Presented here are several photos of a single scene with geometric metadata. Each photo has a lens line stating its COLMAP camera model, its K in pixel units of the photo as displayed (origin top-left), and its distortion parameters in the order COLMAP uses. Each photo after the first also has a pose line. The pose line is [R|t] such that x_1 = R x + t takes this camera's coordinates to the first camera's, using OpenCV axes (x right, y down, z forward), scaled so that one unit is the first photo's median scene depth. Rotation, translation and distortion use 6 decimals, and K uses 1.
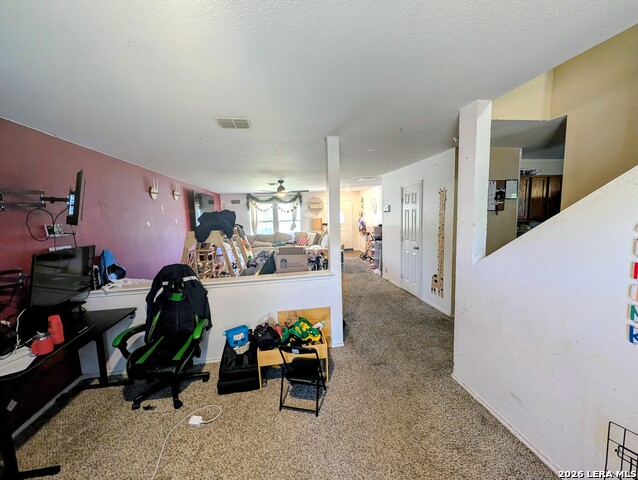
lens RADIAL K [[250.4, 0, 315.0], [0, 250.4, 239.1], [0, 0, 1]] dist [0.003623, 0.000215]
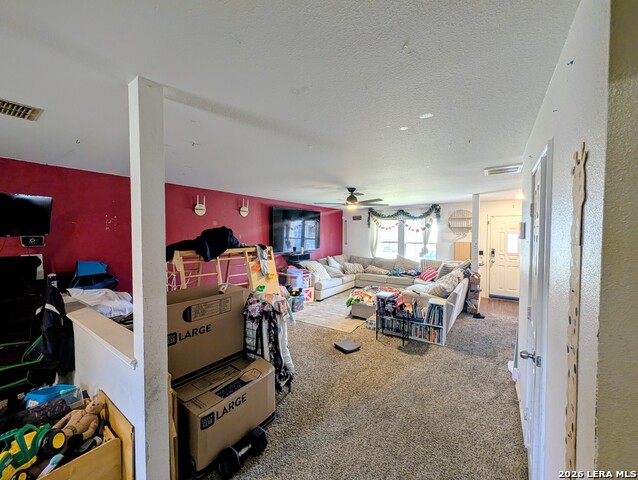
lens RADIAL K [[250.4, 0, 314.5], [0, 250.4, 241.9], [0, 0, 1]] dist [0.003623, 0.000215]
pose [[0.703261, 0.055310, -0.708777, 0.201235], [-0.096037, 0.995222, -0.017627, -0.035545], [0.704416, 0.080466, 0.705212, 0.275376]]
